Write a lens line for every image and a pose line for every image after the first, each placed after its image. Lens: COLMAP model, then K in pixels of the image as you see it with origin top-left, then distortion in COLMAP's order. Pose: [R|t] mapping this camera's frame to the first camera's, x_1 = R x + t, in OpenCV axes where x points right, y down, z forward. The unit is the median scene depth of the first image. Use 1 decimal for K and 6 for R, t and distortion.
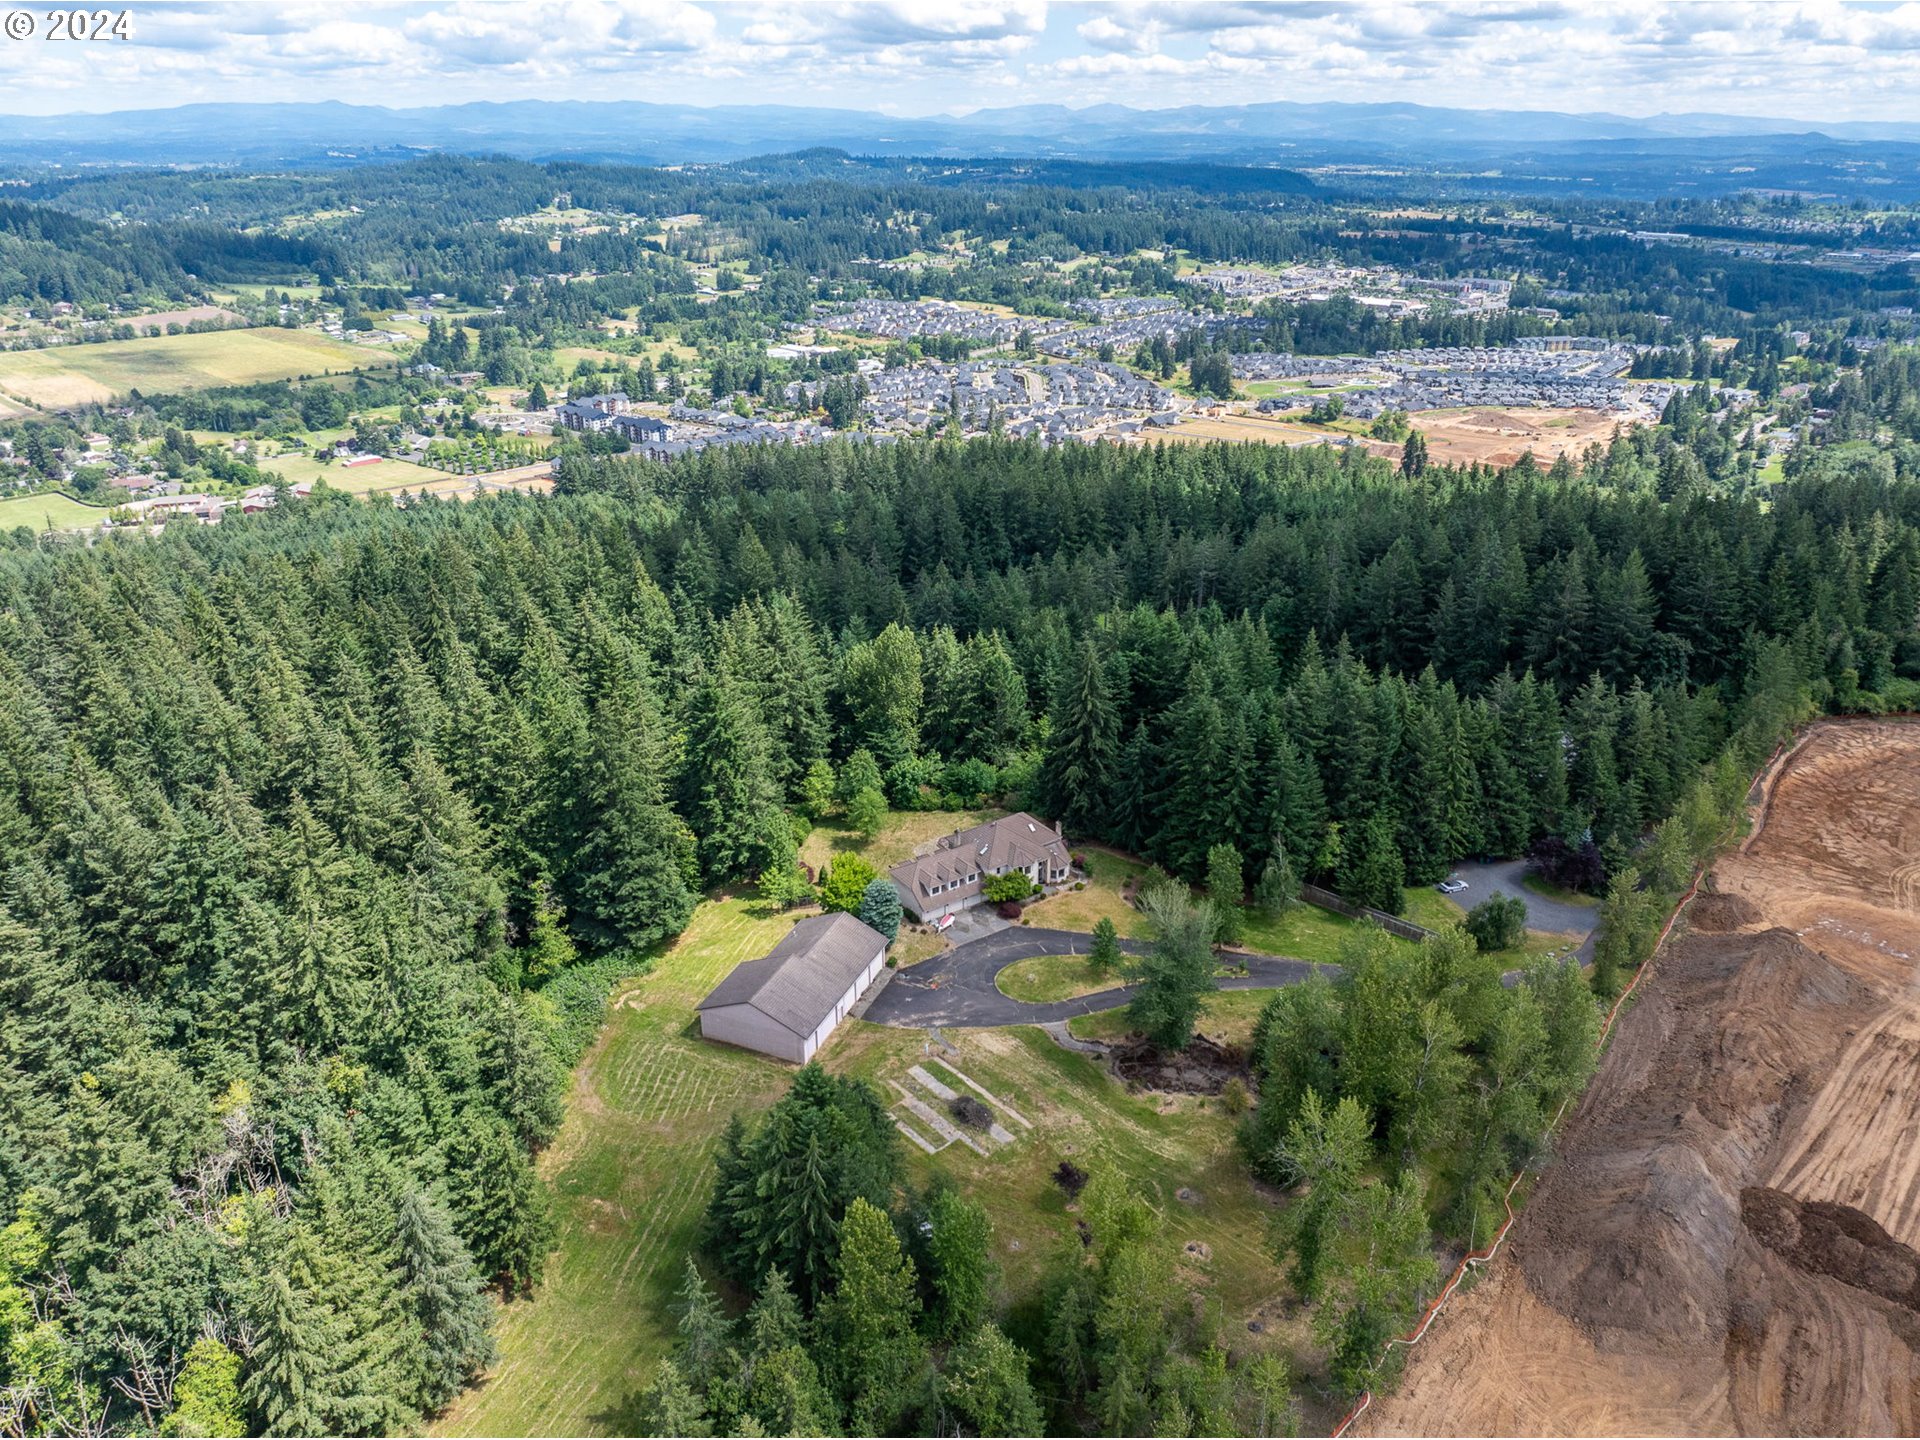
lens RADIAL K [[1345.3, 0, 964.3], [0, 1345.3, 708.6], [0, 0, 1]] dist [-0.038743, 0.003677]
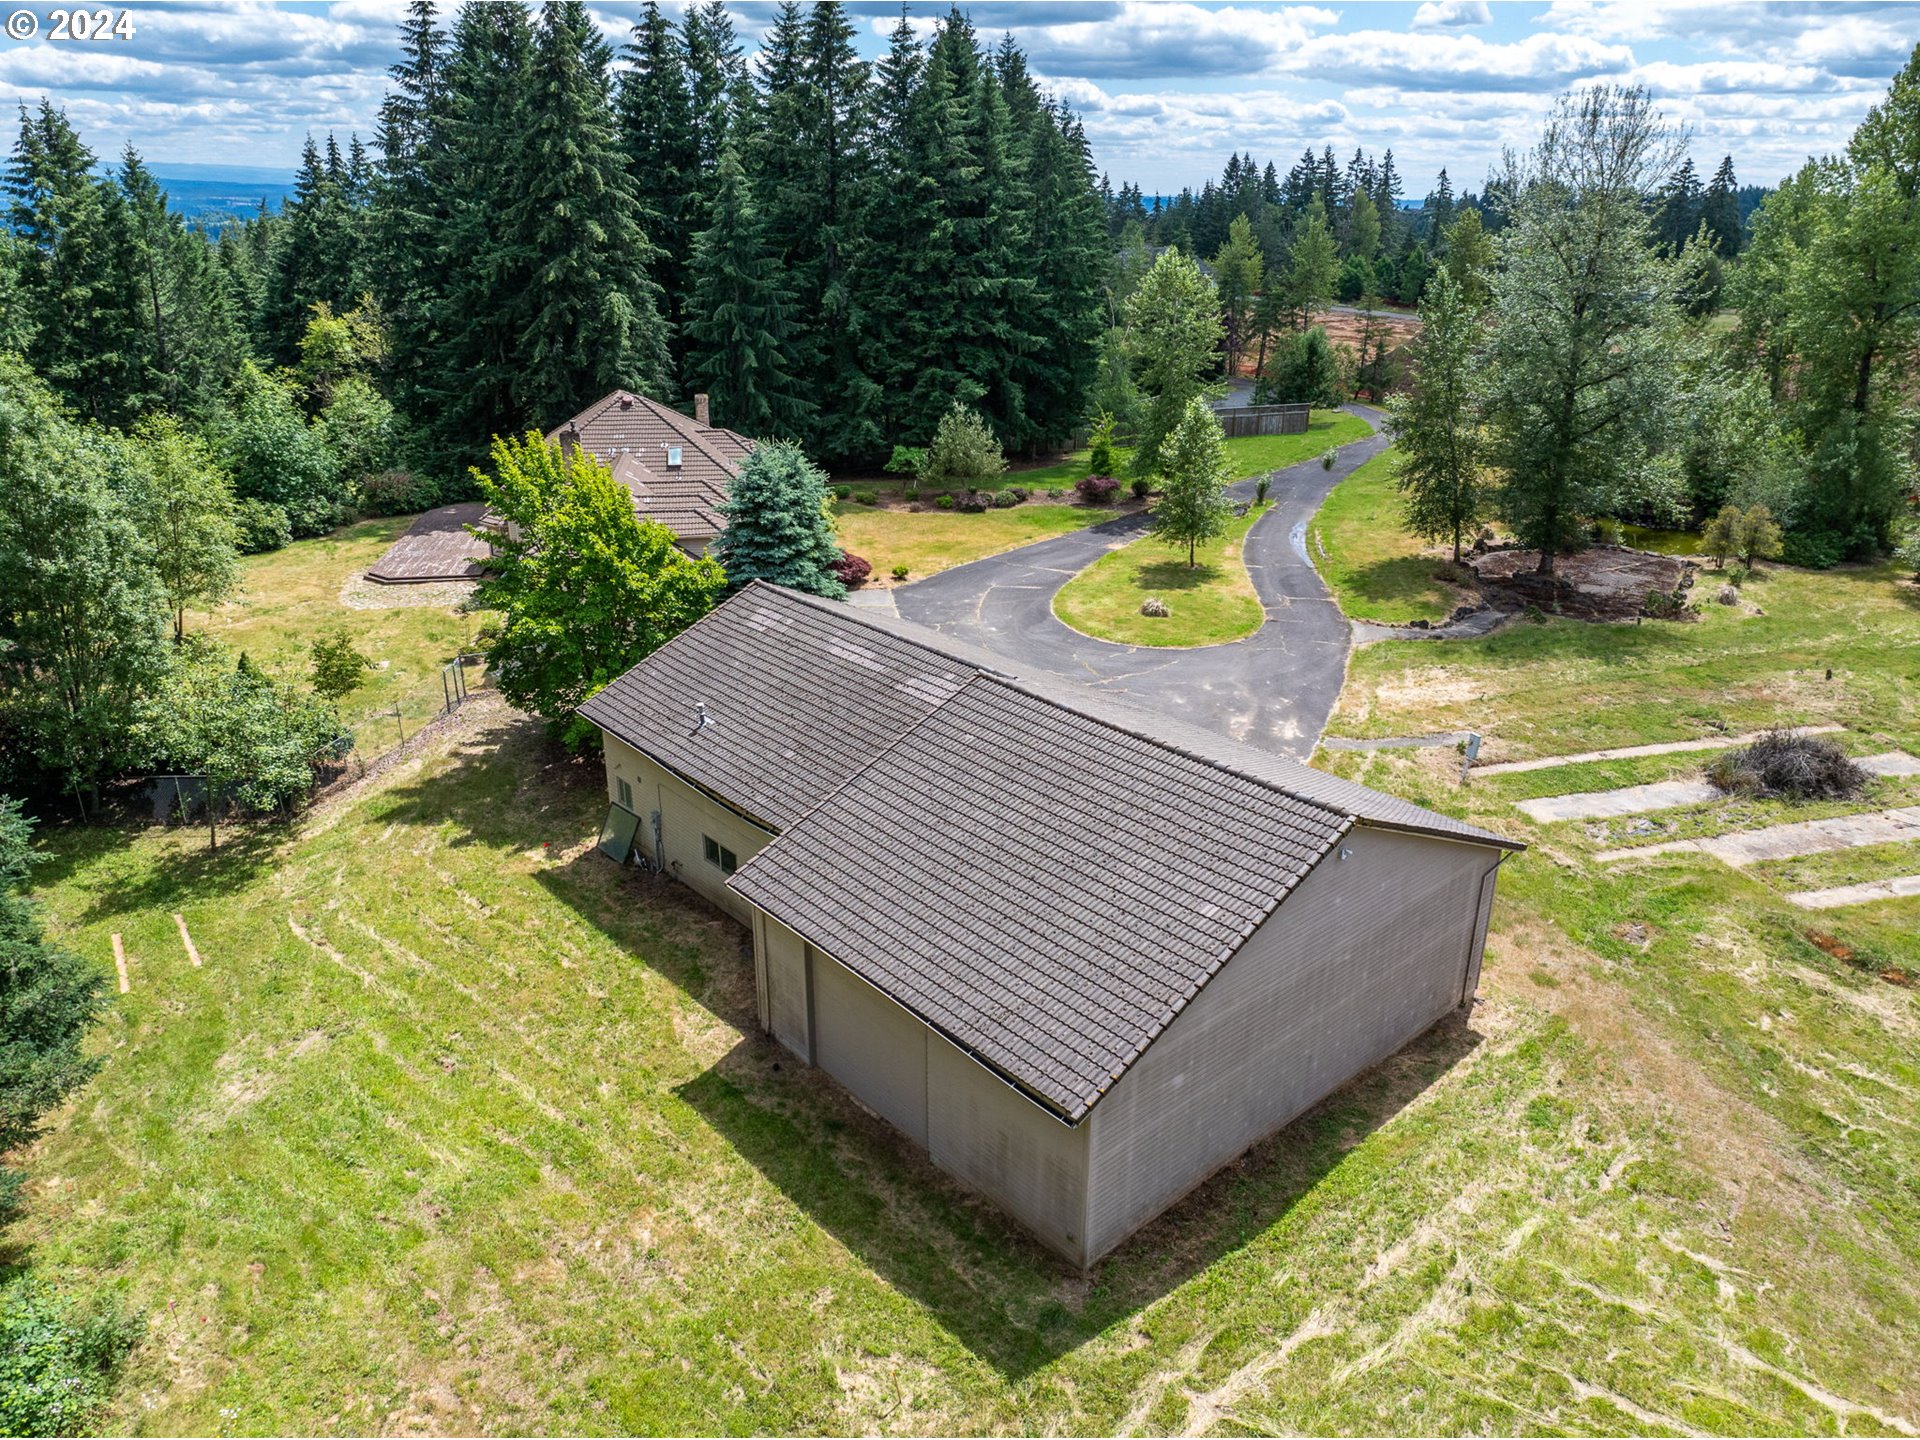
lens RADIAL K [[1345.3, 0, 964.3], [0, 1345.3, 708.6], [0, 0, 1]] dist [-0.038743, 0.003677]
pose [[0.439339, -0.317845, 0.840212, -0.034328], [0.340746, 0.924379, 0.171512, 0.017430], [-0.831188, 0.210947, 0.514420, 0.103023]]
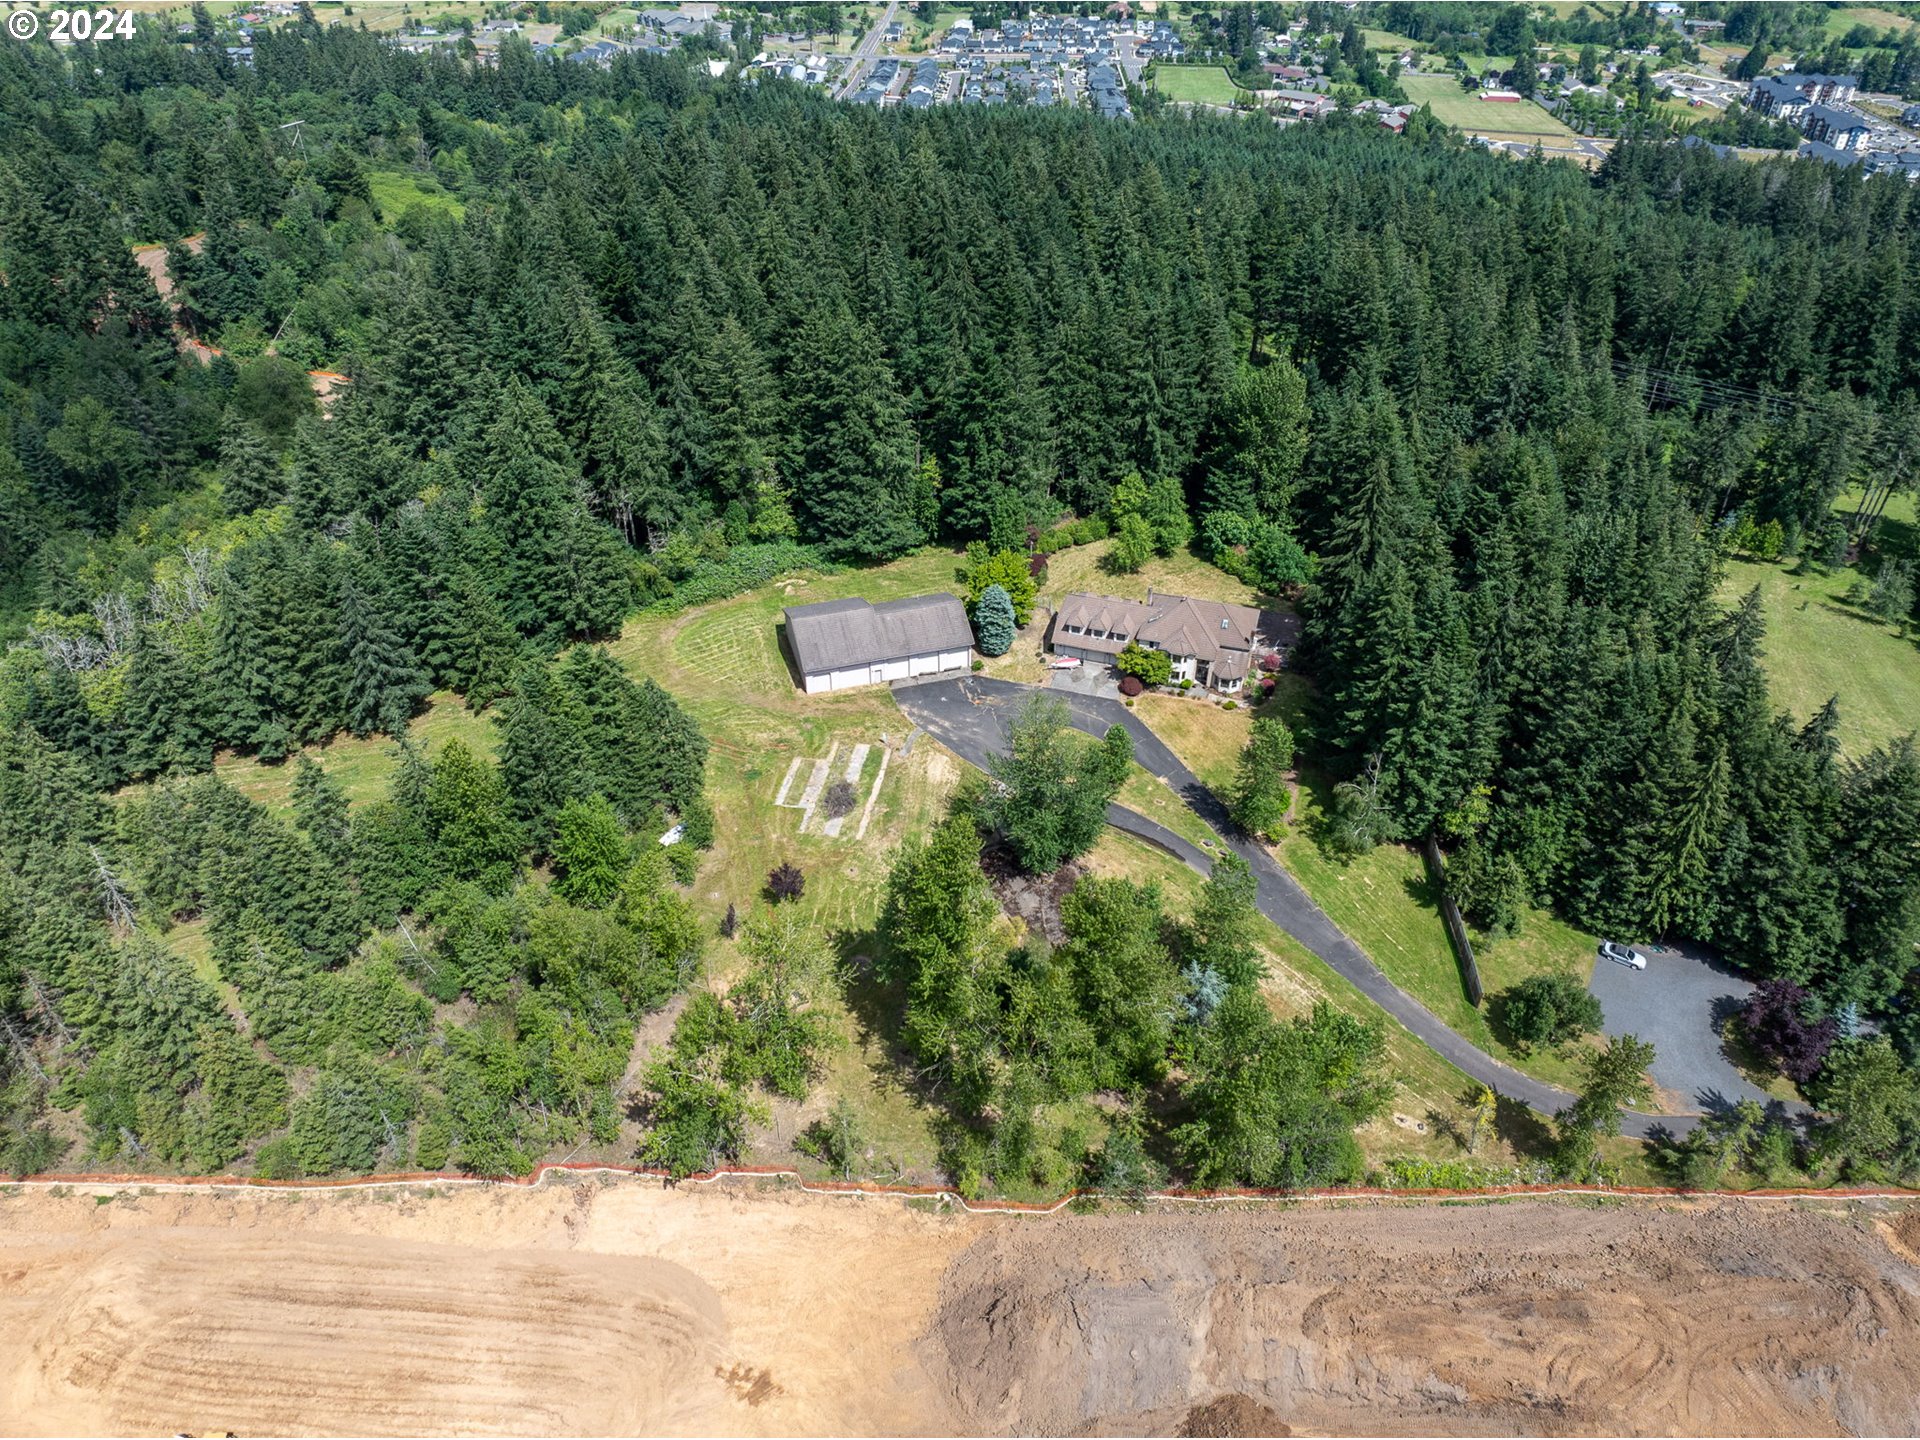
lens RADIAL K [[1345.3, 0, 964.3], [0, 1345.3, 708.6], [0, 0, 1]] dist [-0.038743, 0.003677]
pose [[0.623624, 0.475377, -0.620573, 0.070565], [-0.309280, 0.879117, 0.362628, -0.017736], [0.717941, -0.034213, 0.695263, 0.035207]]
